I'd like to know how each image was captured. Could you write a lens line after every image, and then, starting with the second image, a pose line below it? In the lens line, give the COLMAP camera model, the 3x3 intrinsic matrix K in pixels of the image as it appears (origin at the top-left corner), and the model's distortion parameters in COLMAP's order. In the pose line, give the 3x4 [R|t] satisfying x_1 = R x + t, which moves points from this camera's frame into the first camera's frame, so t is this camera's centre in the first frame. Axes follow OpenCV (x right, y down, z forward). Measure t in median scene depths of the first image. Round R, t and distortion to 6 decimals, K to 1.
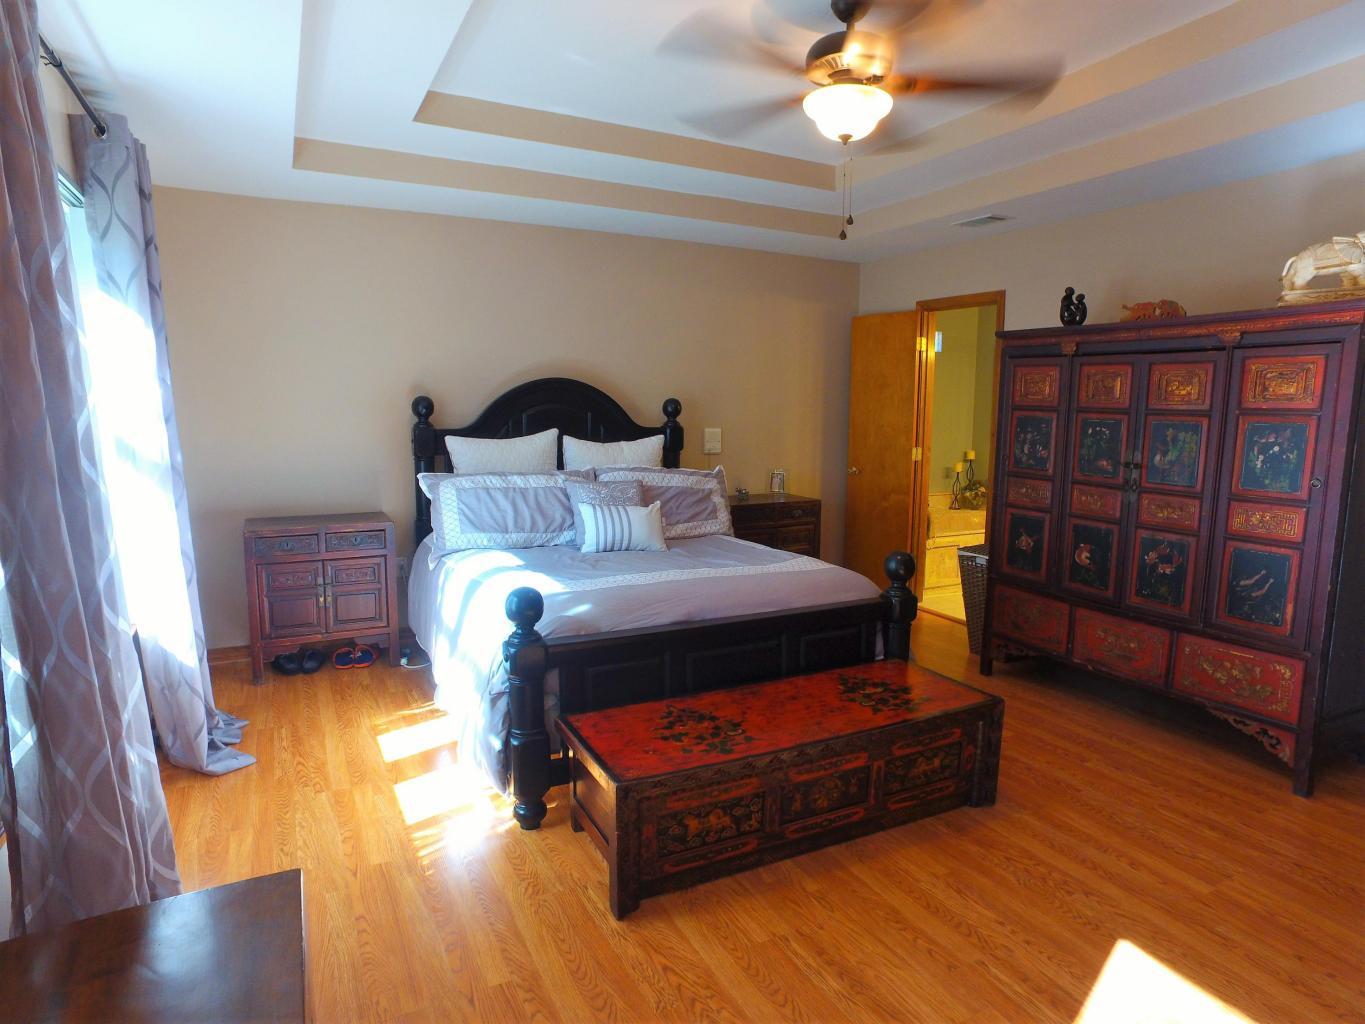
lens RADIAL K [[794.1, 0, 684.5], [0, 794.1, 507.0], [0, 0, 1]] dist [-0.117066, 0.087930]
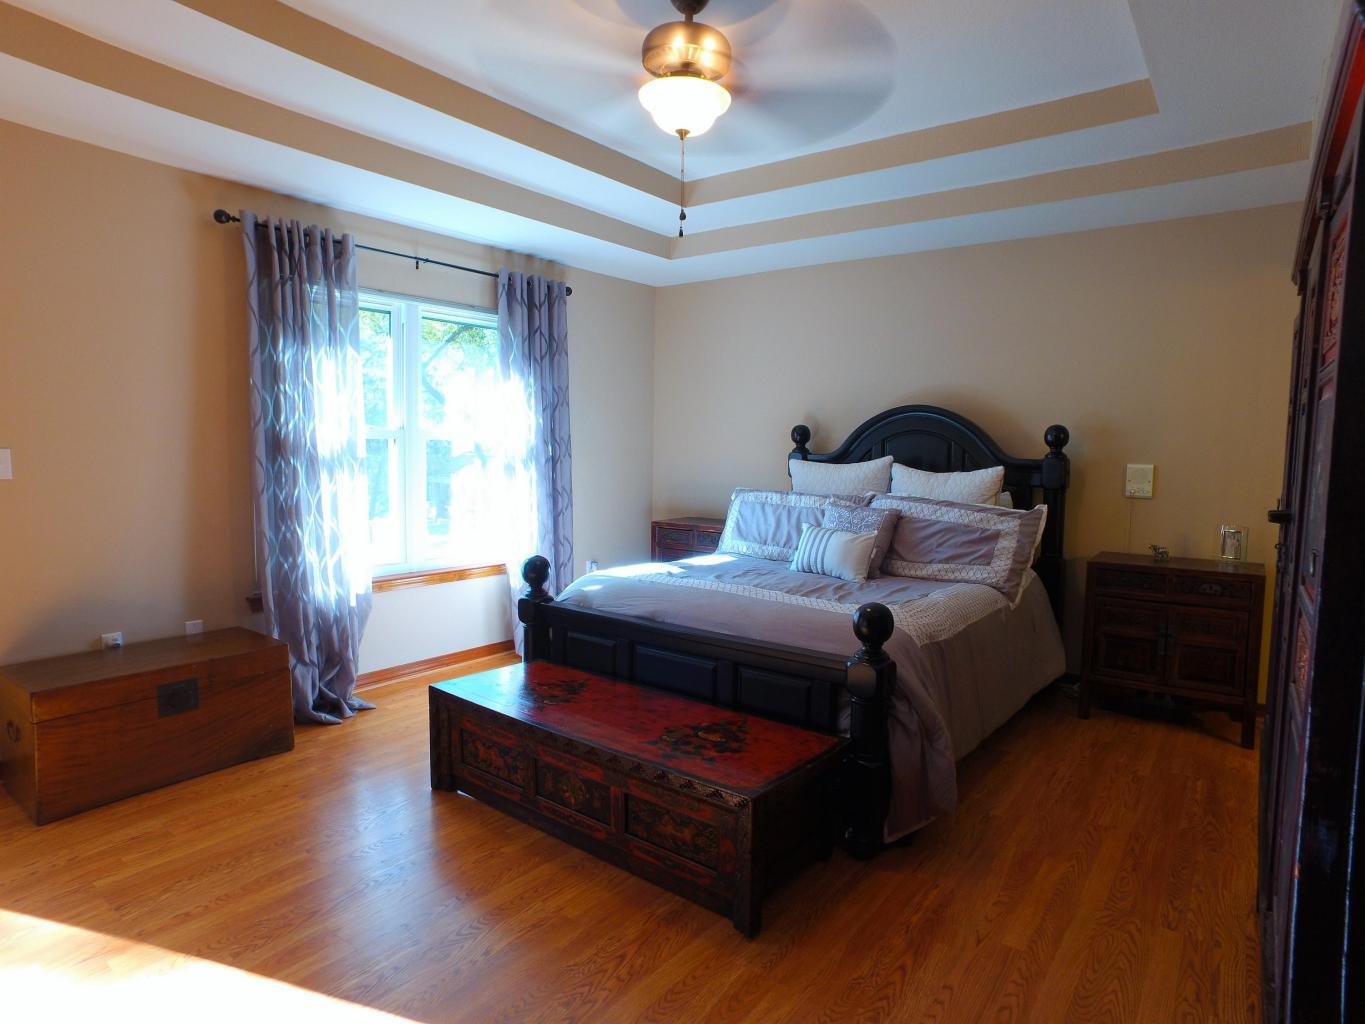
lens RADIAL K [[794.1, 0, 684.5], [0, 794.1, 507.0], [0, 0, 1]] dist [-0.117066, 0.087930]
pose [[0.423429, 0.063578, -0.903695, 0.991524], [-0.125046, 0.992088, 0.011206, -0.023877], [0.897258, 0.108258, 0.428029, 0.572258]]
